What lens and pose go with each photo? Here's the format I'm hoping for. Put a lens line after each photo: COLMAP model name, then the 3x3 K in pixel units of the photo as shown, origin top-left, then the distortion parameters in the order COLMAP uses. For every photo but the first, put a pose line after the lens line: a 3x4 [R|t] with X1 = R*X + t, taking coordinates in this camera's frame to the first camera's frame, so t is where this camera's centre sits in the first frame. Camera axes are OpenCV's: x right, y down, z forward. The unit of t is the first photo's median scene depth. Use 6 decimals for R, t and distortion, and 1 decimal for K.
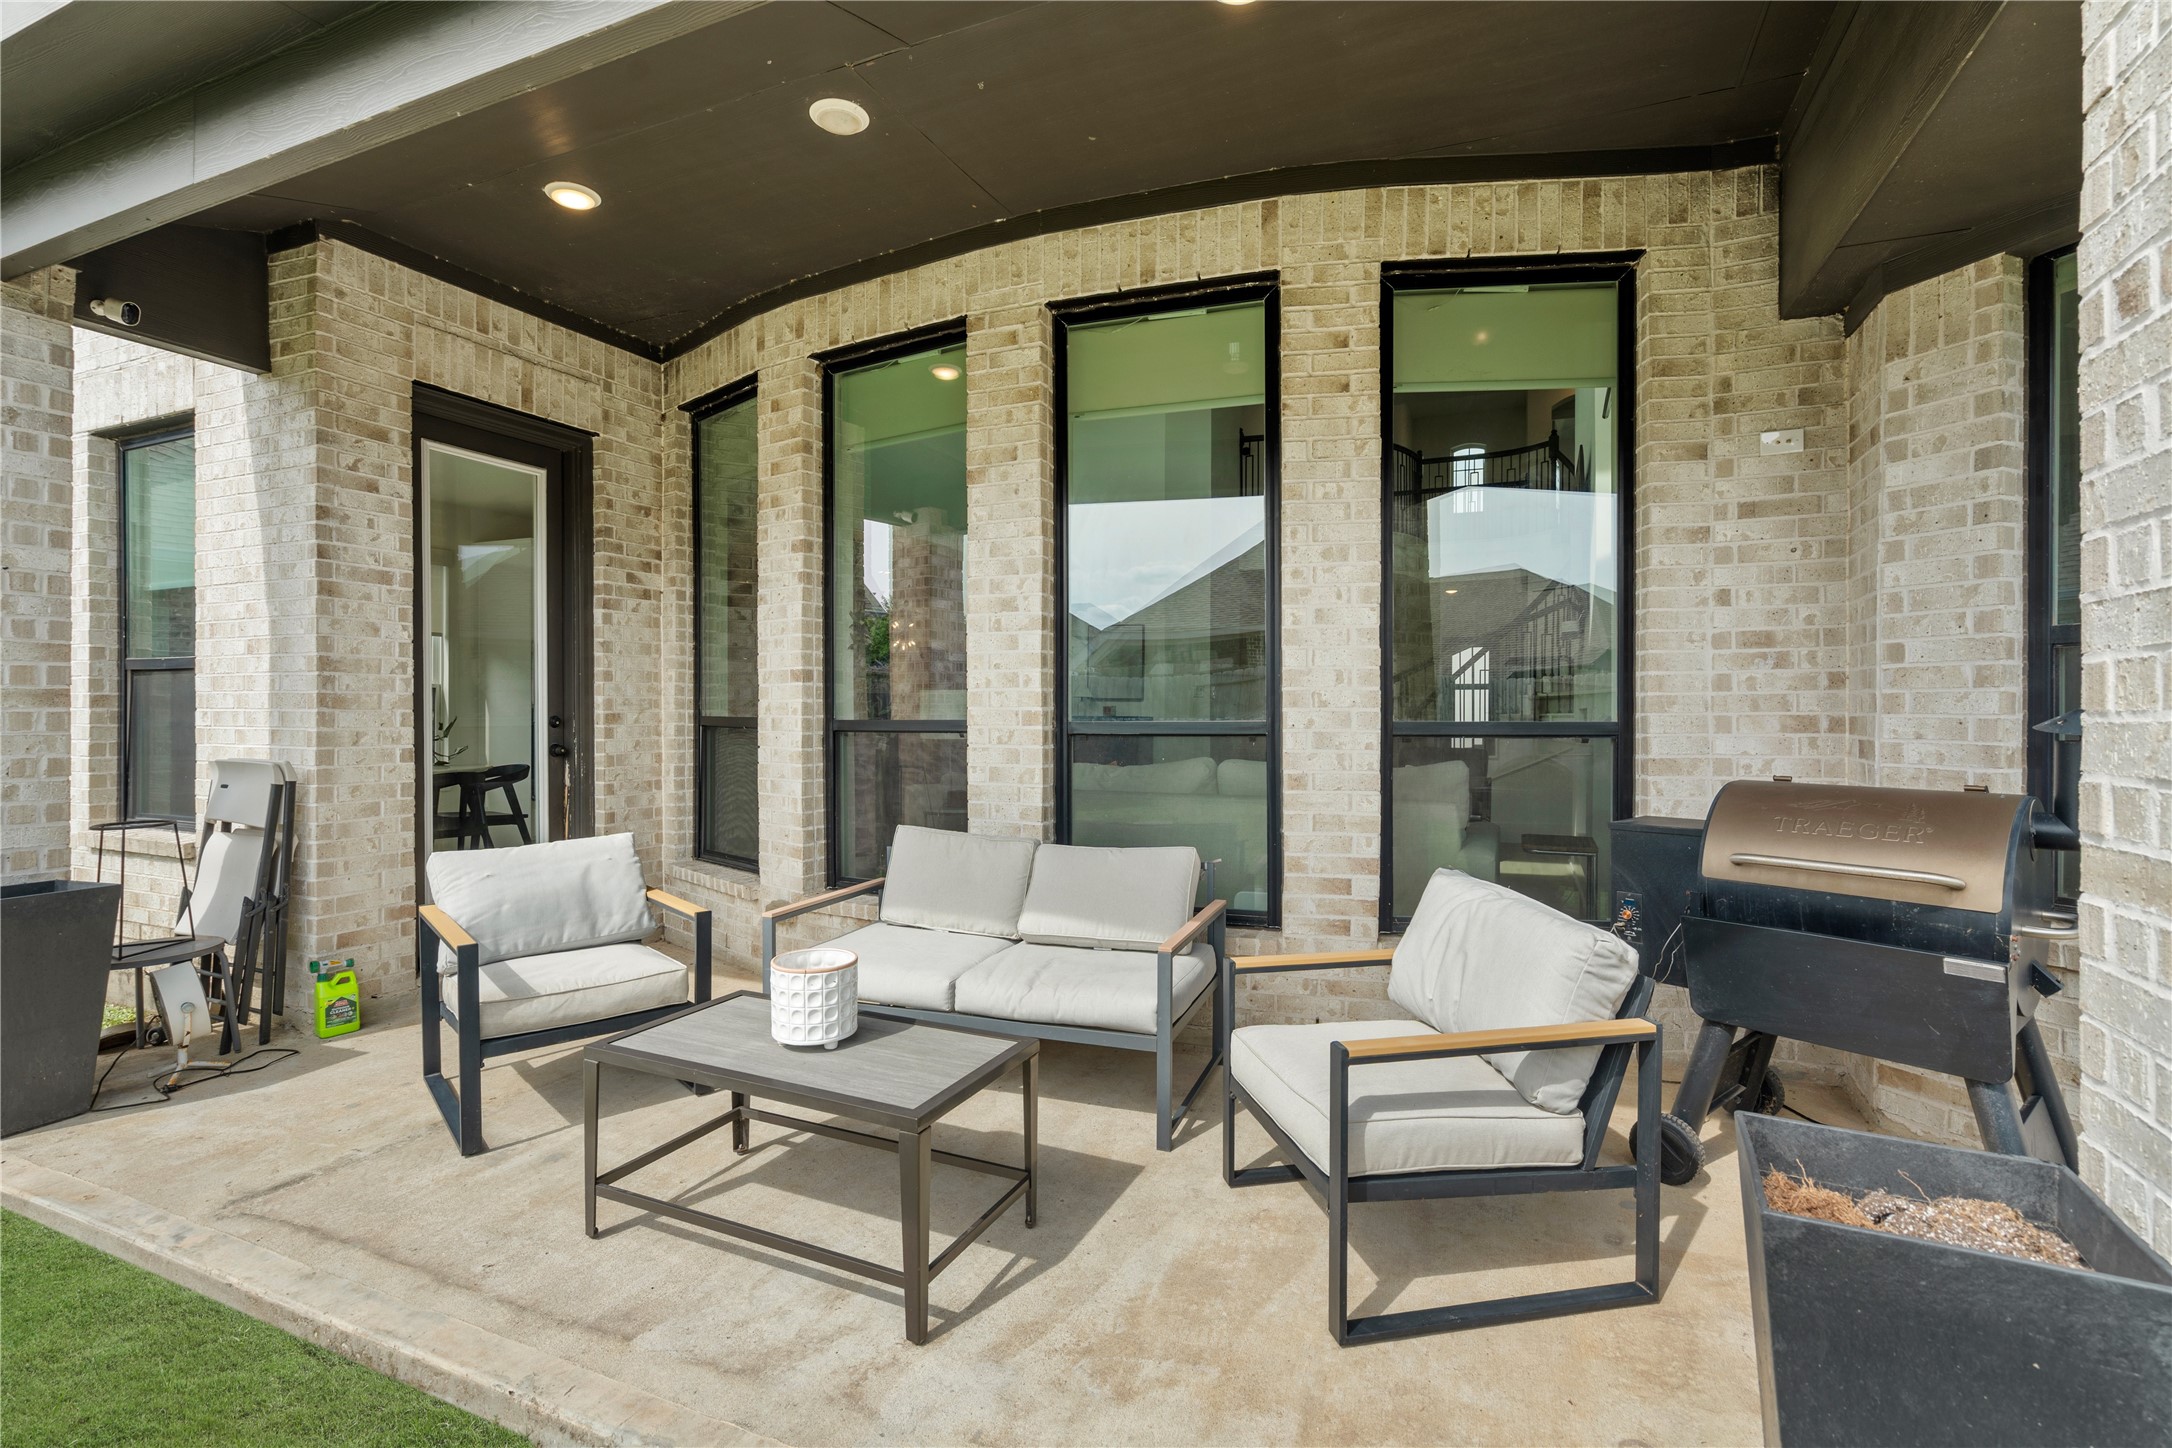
lens RADIAL K [[991.5, 0, 1093.7], [0, 991.5, 708.5], [0, 0, 1]] dist [0.001270, -0.001128]
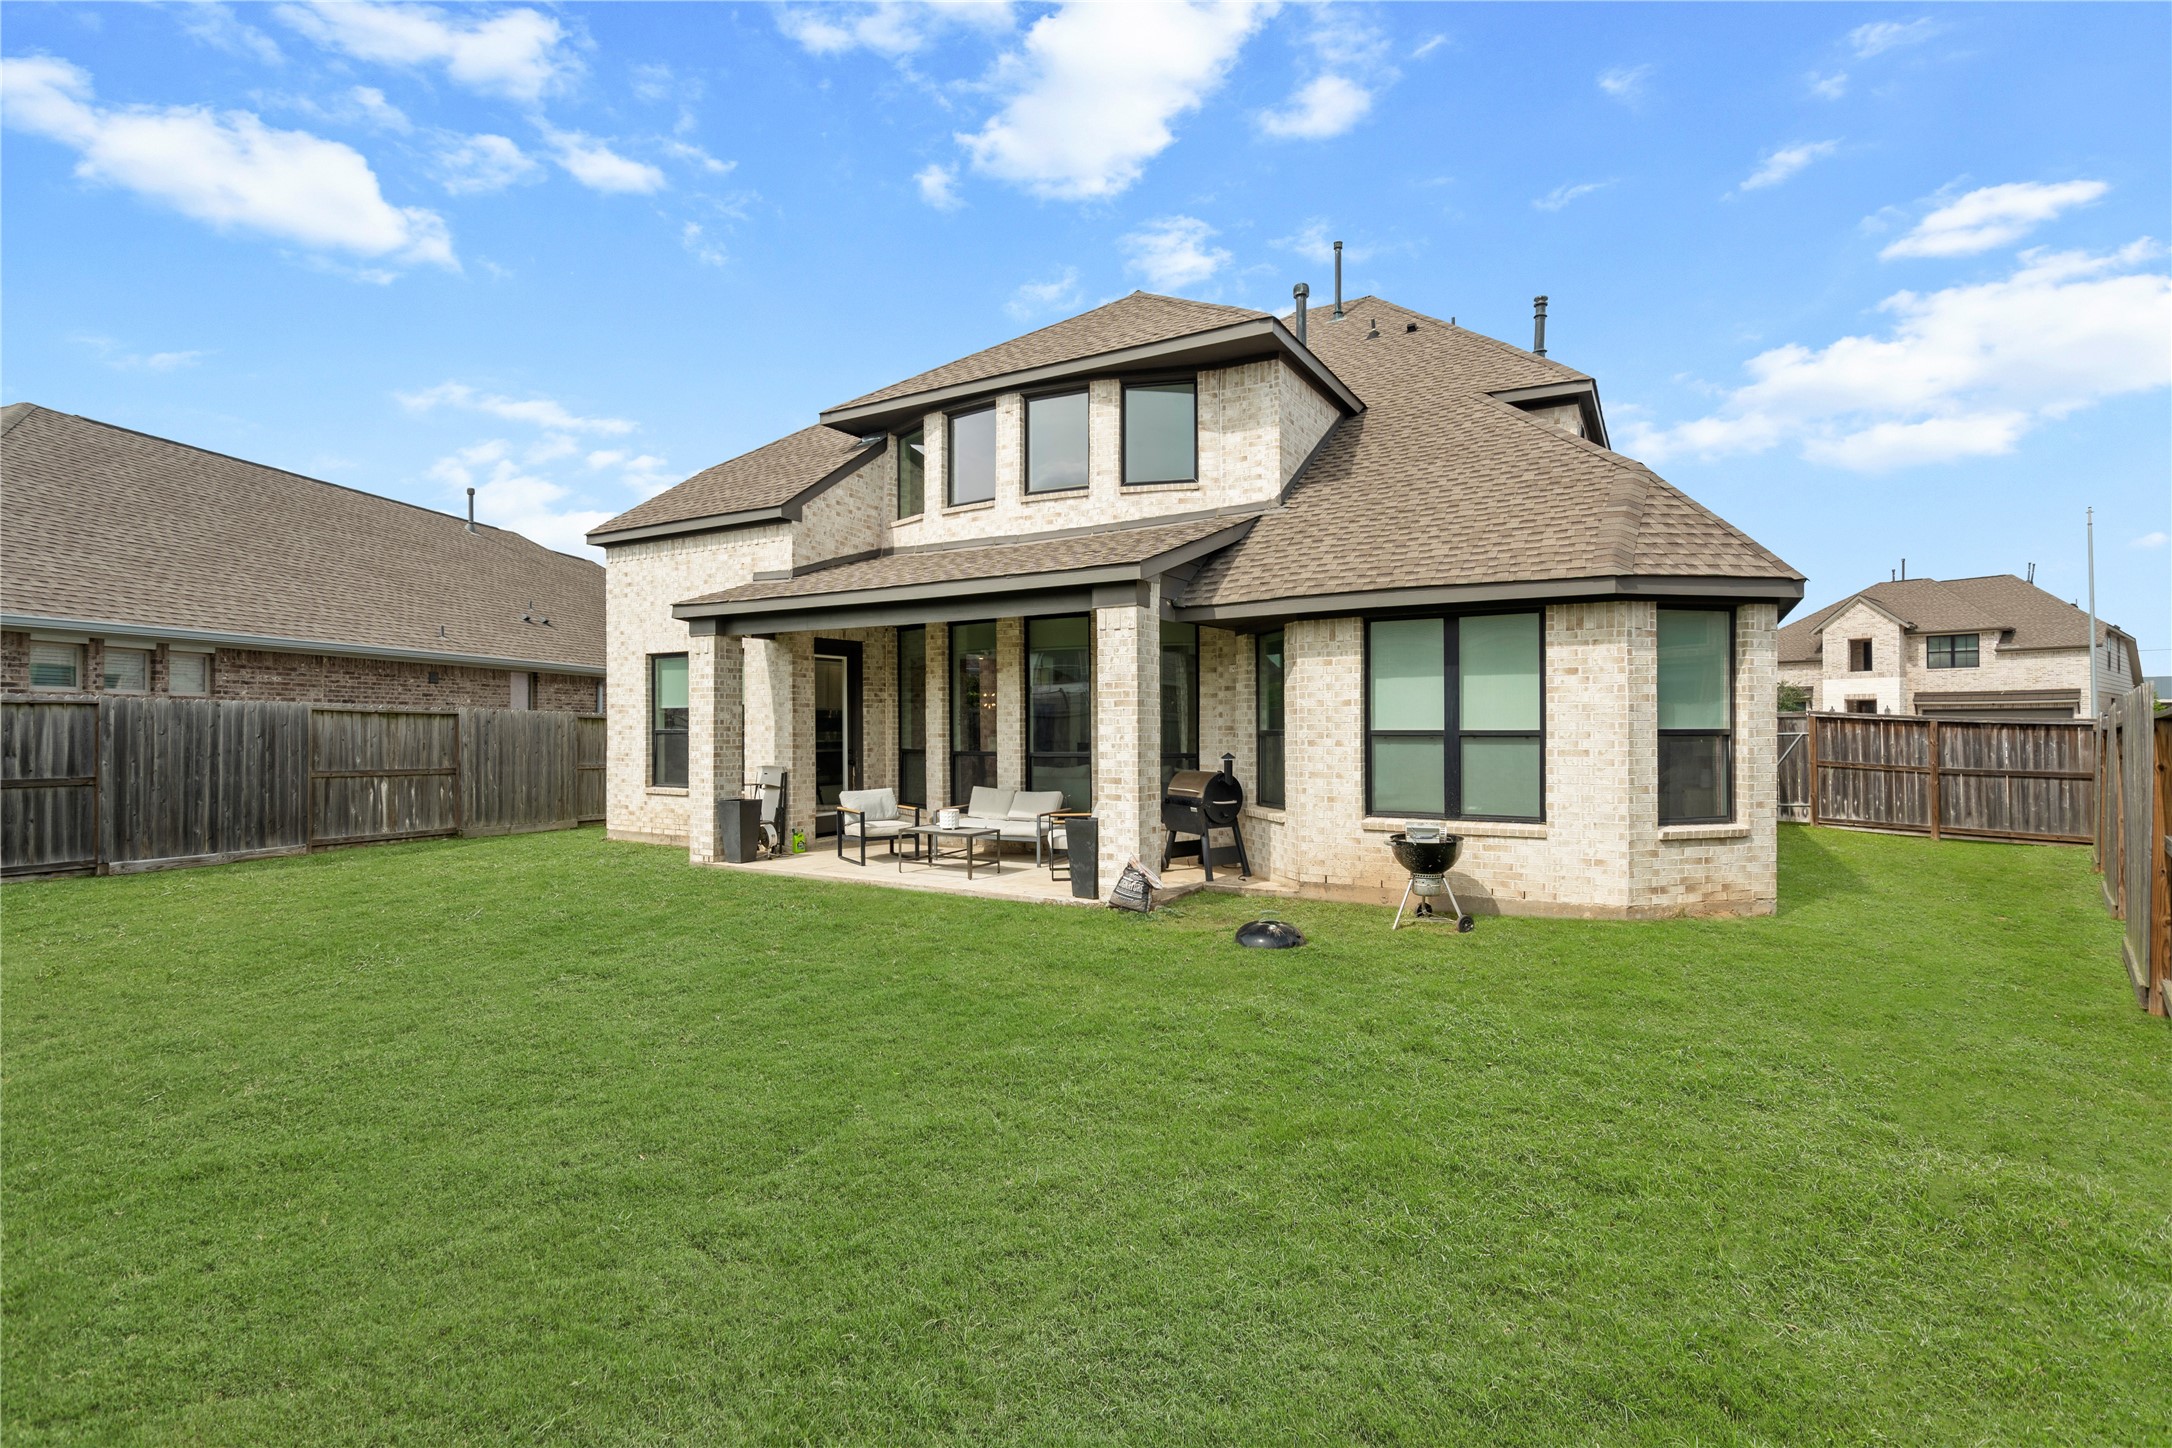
lens RADIAL K [[991.5, 0, 1103.0], [0, 991.5, 703.8], [0, 0, 1]] dist [0.001270, -0.001128]
pose [[0.994368, -0.006965, -0.105750, 0.522231], [0.005128, 0.999831, -0.017632, -0.082105], [0.105855, 0.016990, 0.994236, -2.000742]]
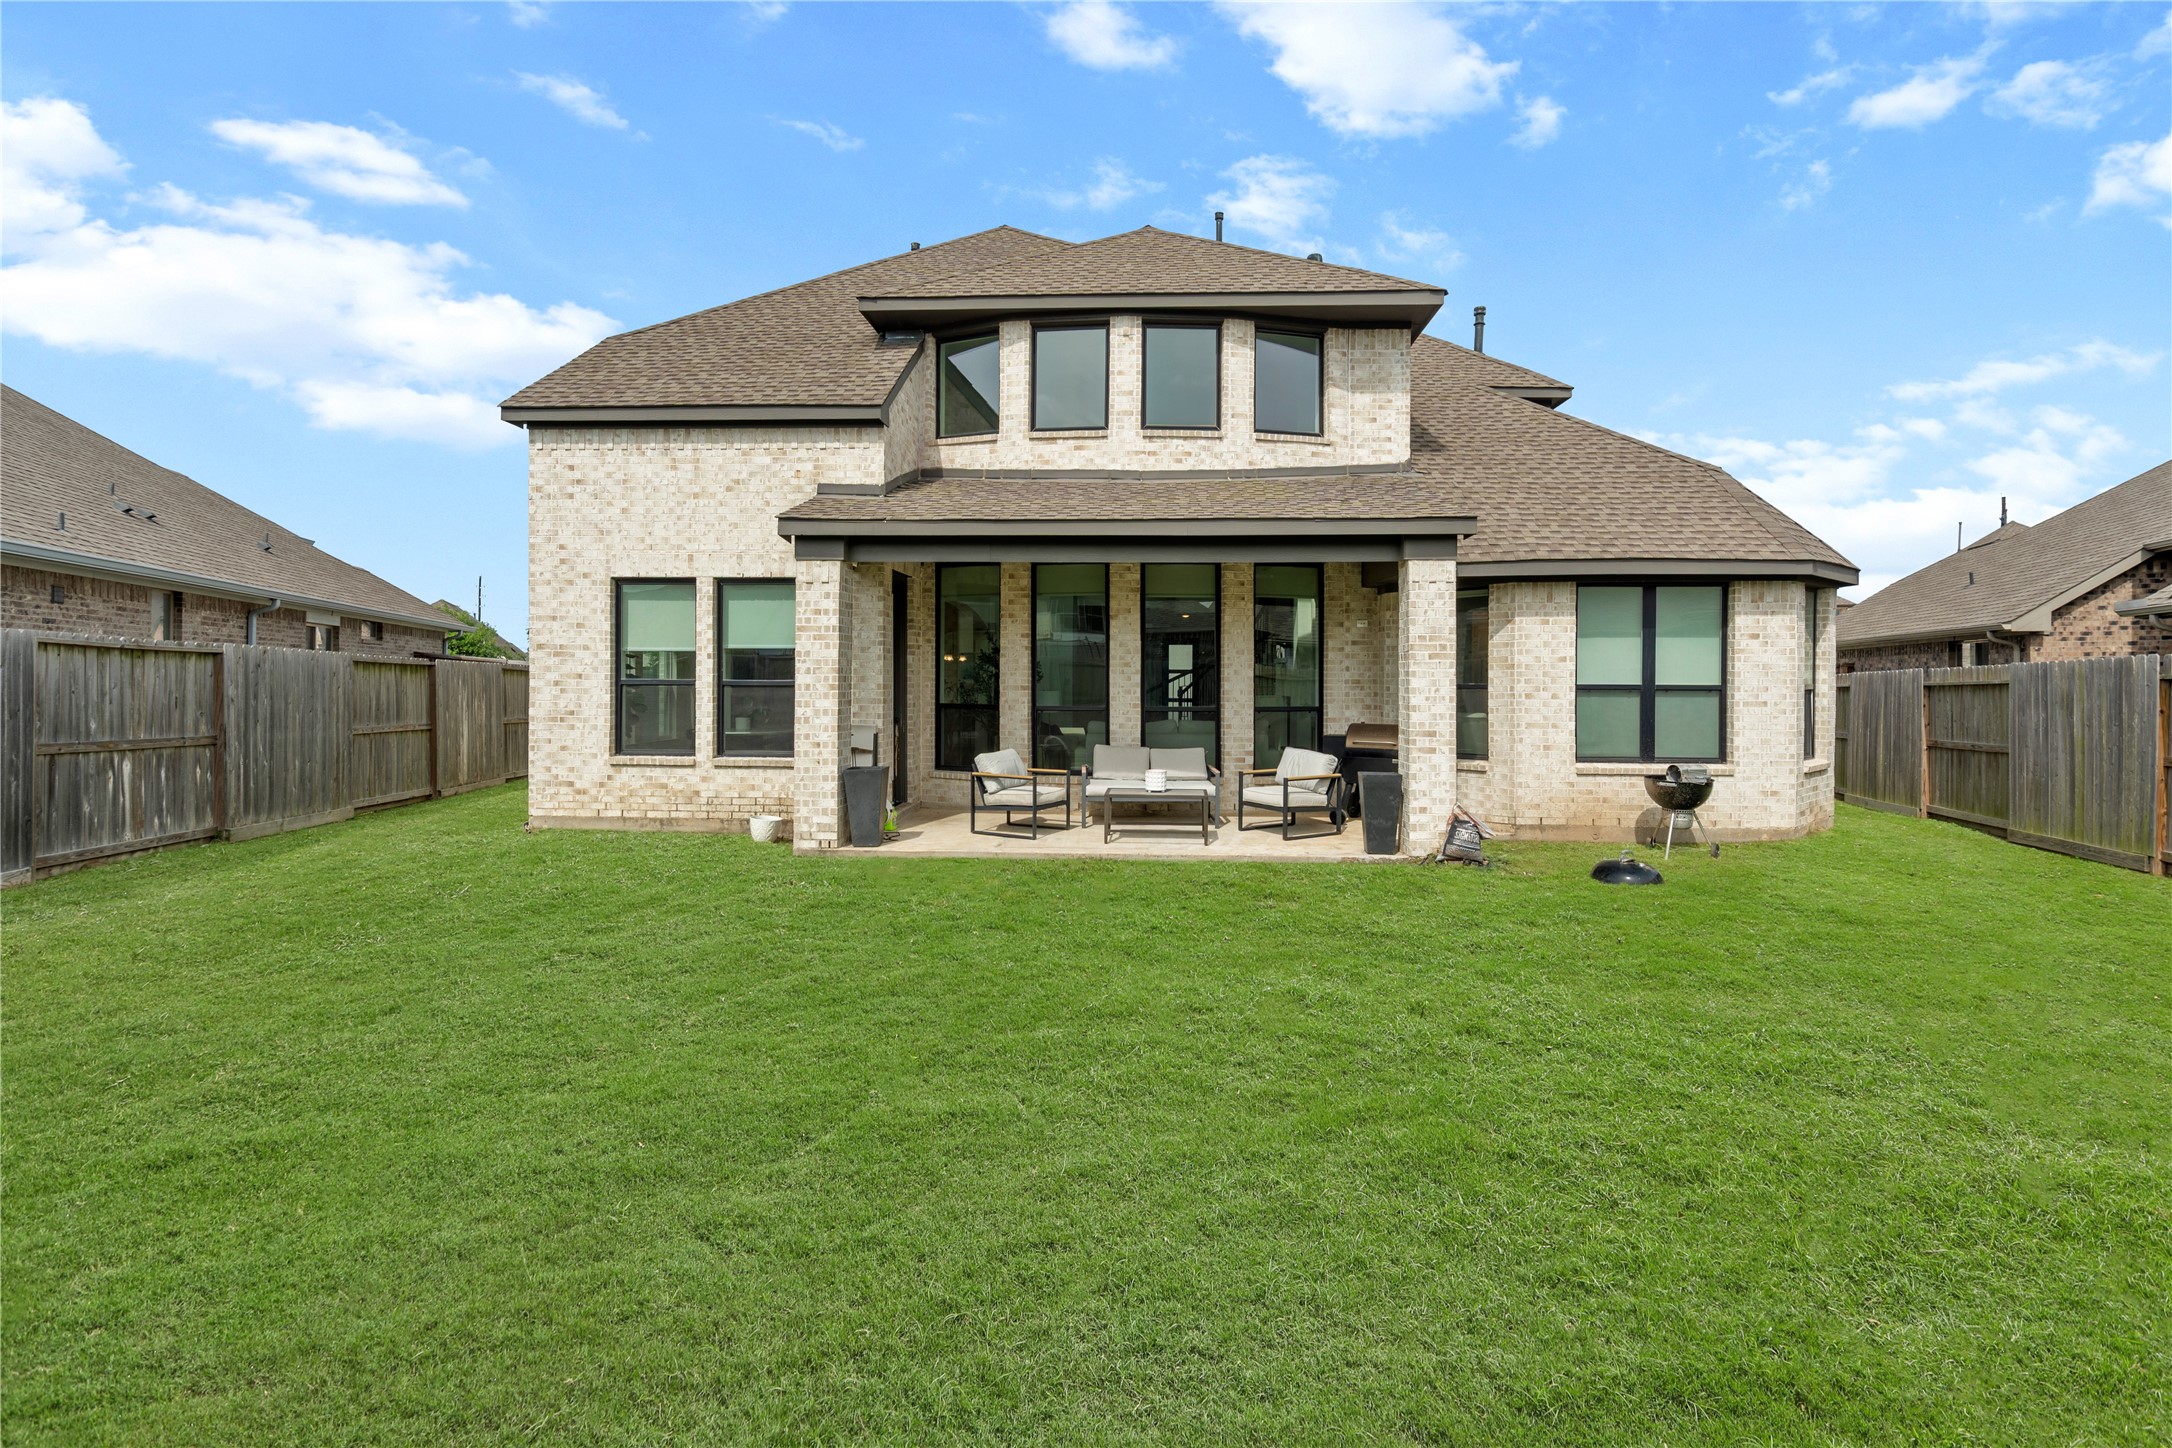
lens RADIAL K [[991.5, 0, 1104.1], [0, 991.5, 669.8], [0, 0, 1]] dist [0.001270, -0.001128]
pose [[0.934708, 0.006015, 0.355366, -1.148476], [-0.004387, 0.999976, -0.005387, -0.076514], [-0.355389, 0.003476, 0.934712, -1.595204]]
